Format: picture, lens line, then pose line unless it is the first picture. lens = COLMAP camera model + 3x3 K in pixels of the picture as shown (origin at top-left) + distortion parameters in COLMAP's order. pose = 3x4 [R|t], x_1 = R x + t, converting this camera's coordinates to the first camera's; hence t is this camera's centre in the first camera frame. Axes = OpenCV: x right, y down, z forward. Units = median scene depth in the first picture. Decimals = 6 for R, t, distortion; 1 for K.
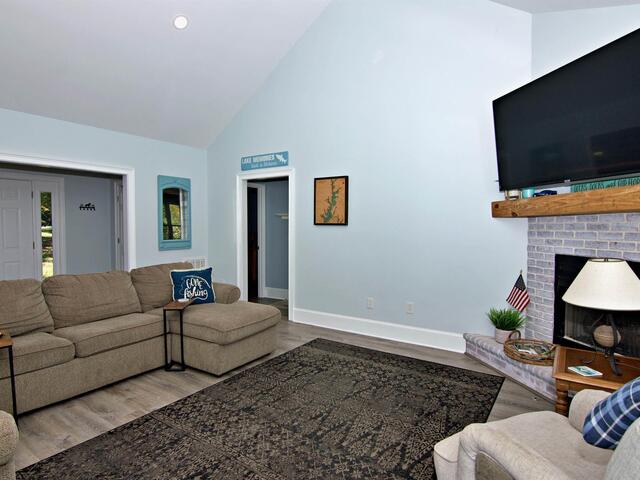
lens RADIAL K [[362.4, 0, 313.6], [0, 362.4, 238.6], [0, 0, 1]] dist [-0.019855, -0.003214]
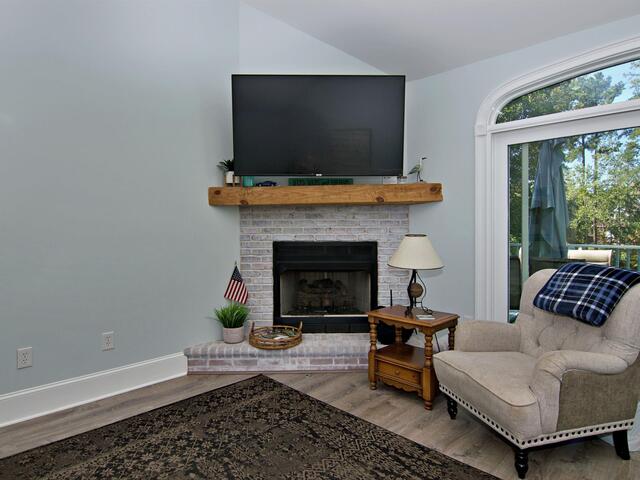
lens RADIAL K [[389.7, 0, 315.8], [0, 389.7, 236.0], [0, 0, 1]] dist [-0.006899, -0.002539]
pose [[0.175184, -0.020883, 0.984314, -0.432829], [0.041609, 0.999039, 0.013790, 0.014770], [-0.983656, 0.038540, 0.175884, 0.648695]]
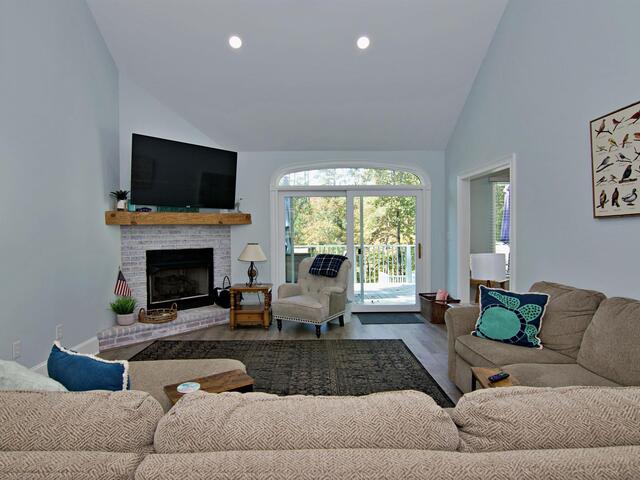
lens RADIAL K [[362.4, 0, 320.2], [0, 362.4, 240.5], [0, 0, 1]] dist [-0.019855, -0.003214]
pose [[-0.585883, -0.017705, 0.810202, -0.941078], [0.037064, 0.998130, 0.048614, -0.043451], [-0.809547, 0.058511, -0.584131, 1.248256]]
